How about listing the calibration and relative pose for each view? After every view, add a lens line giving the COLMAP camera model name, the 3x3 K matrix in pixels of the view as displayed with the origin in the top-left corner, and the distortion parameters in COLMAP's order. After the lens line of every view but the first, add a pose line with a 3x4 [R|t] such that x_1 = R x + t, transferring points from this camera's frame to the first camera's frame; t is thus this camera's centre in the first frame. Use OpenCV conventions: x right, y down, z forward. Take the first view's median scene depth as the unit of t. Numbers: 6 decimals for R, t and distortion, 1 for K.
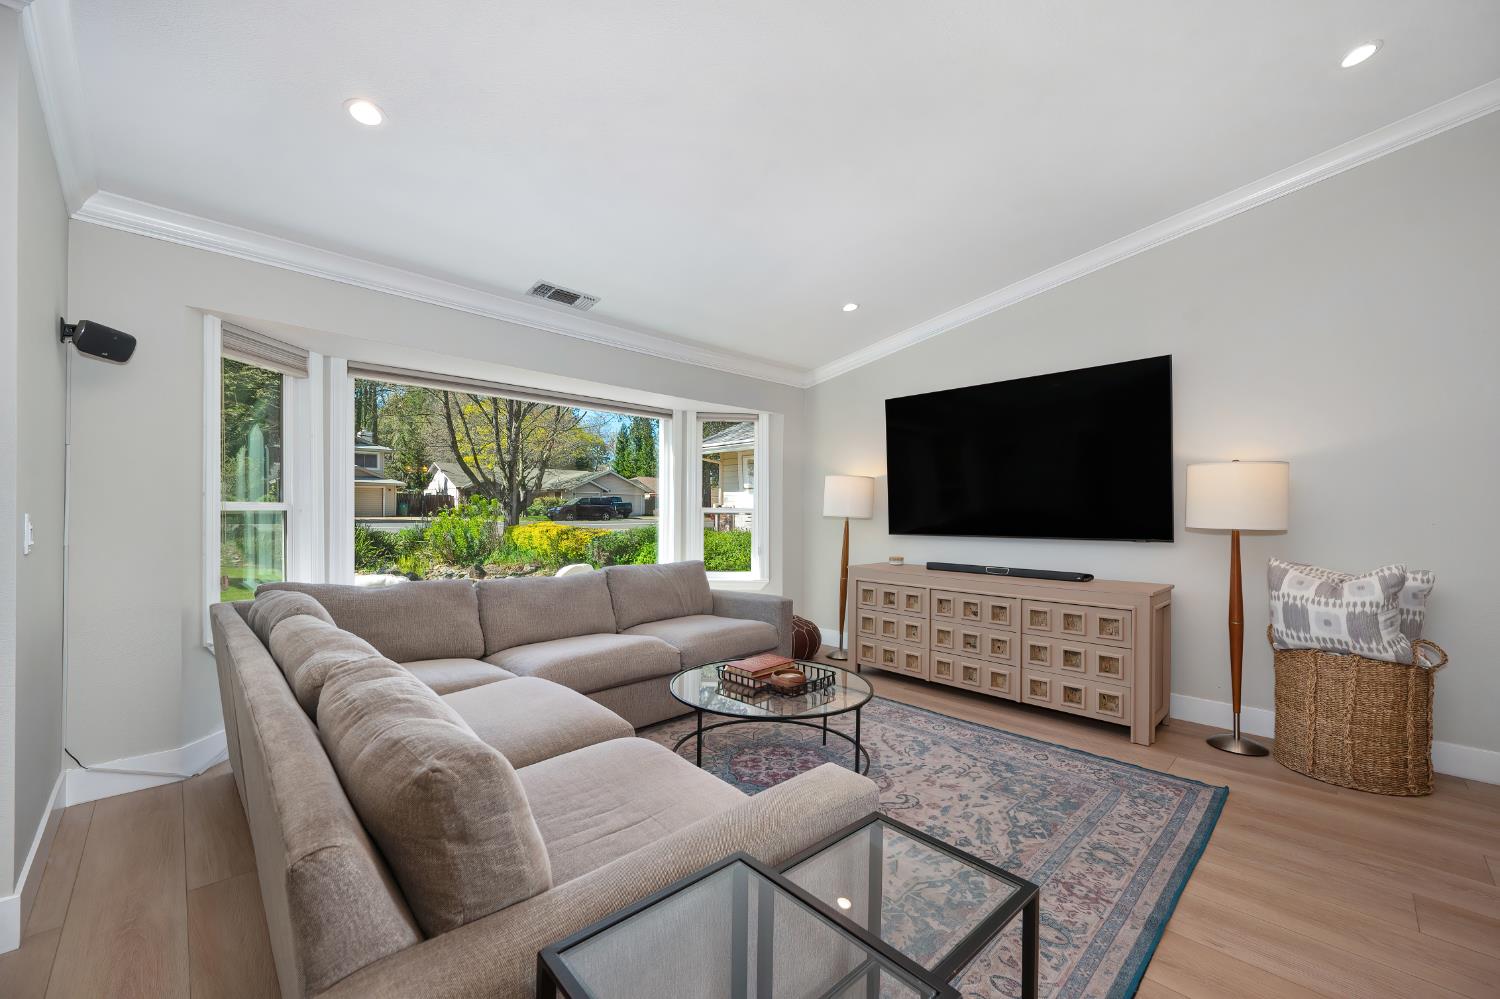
lens RADIAL K [[593.4, 0, 751.0], [0, 593.4, 510.5], [0, 0, 1]] dist [-0.001225, 0.000189]
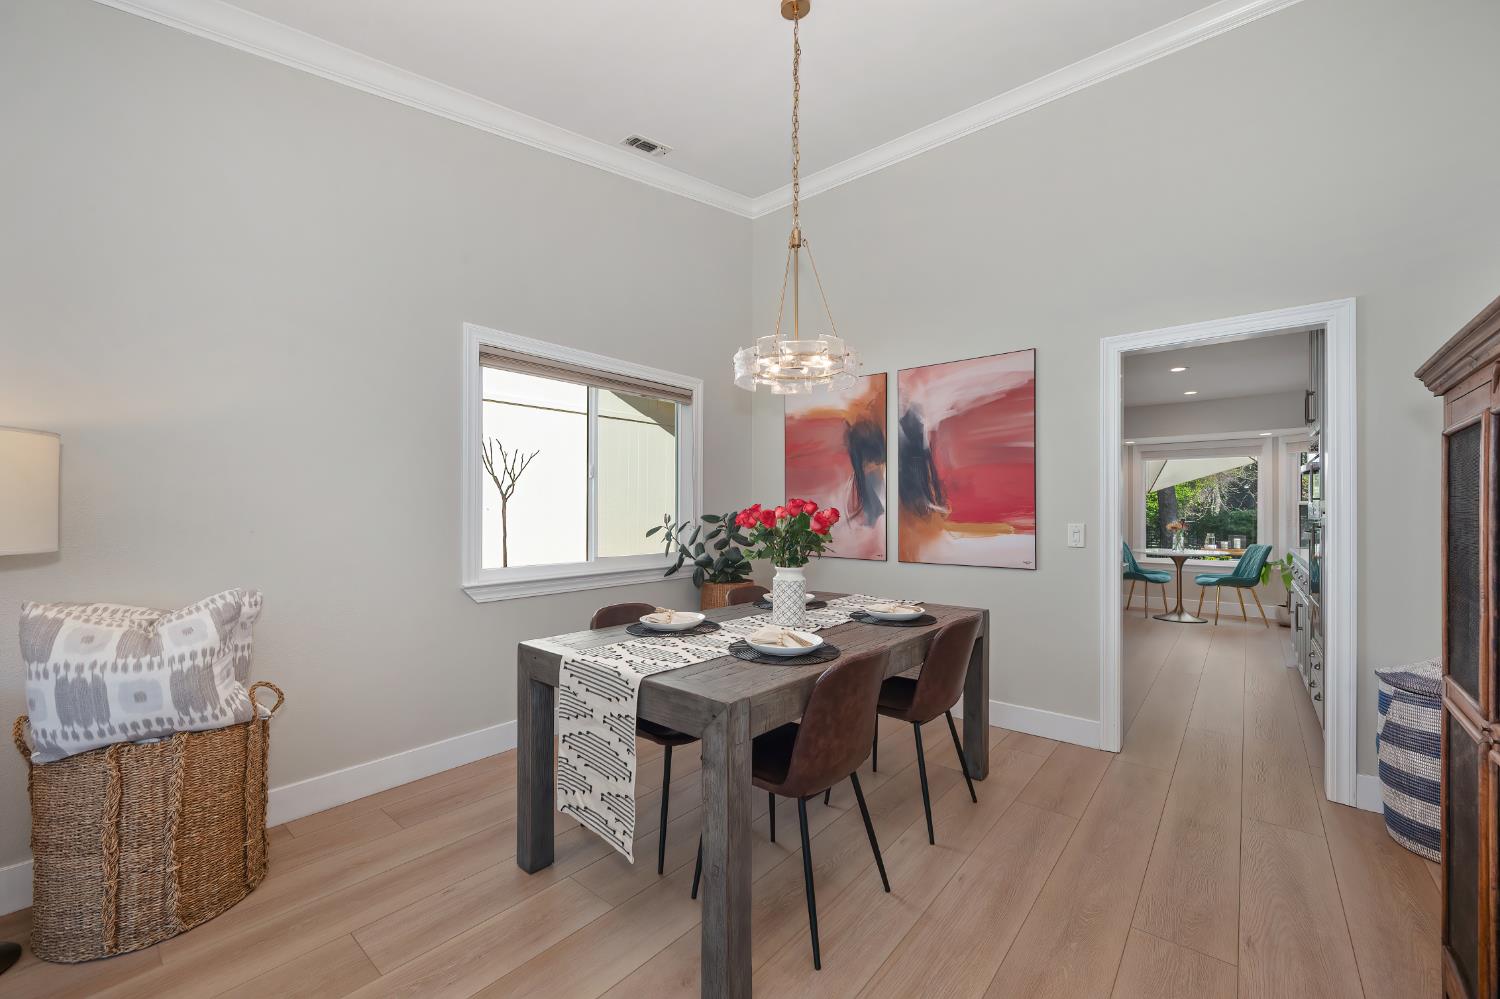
lens RADIAL K [[593.4, 0, 751.0], [0, 593.4, 510.5], [0, 0, 1]] dist [-0.001225, 0.000189]
pose [[-0.097760, -0.007859, 0.995179, 0.281219], [-0.003576, 0.999965, 0.007546, -0.014836], [-0.995204, -0.002822, -0.097785, 0.411393]]
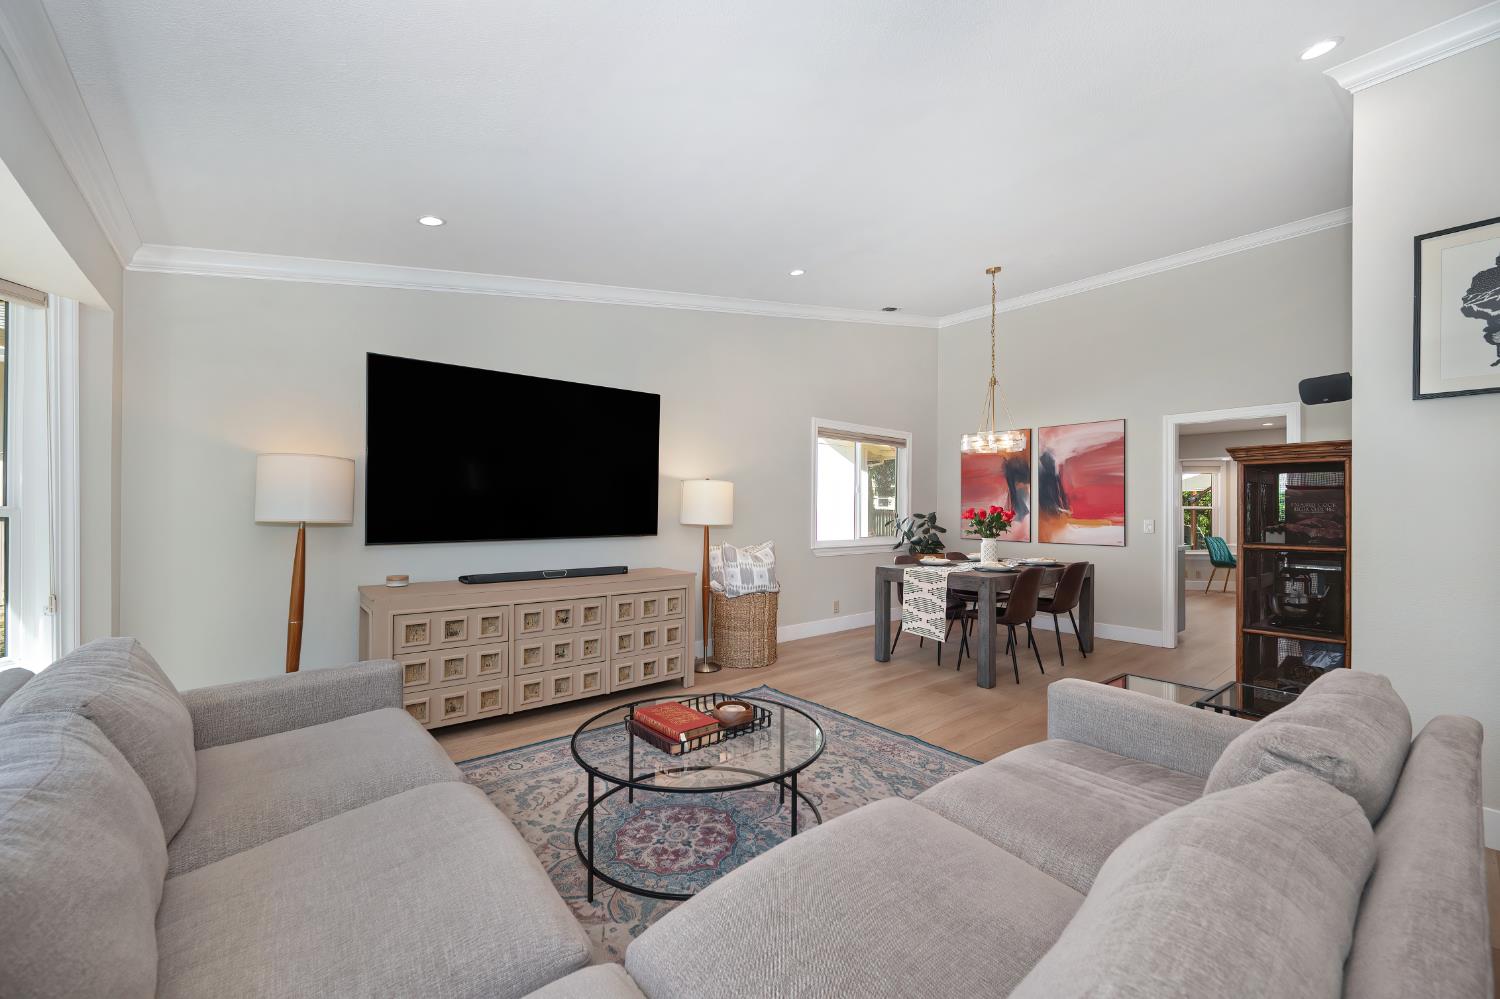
lens RADIAL K [[593.4, 0, 751.0], [0, 593.4, 510.5], [0, 0, 1]] dist [-0.001225, 0.000189]
pose [[0.072286, -0.006211, 0.997365, -0.779695], [-0.008204, 0.999943, 0.006822, -0.017566], [-0.997350, -0.008675, 0.072231, 0.892320]]
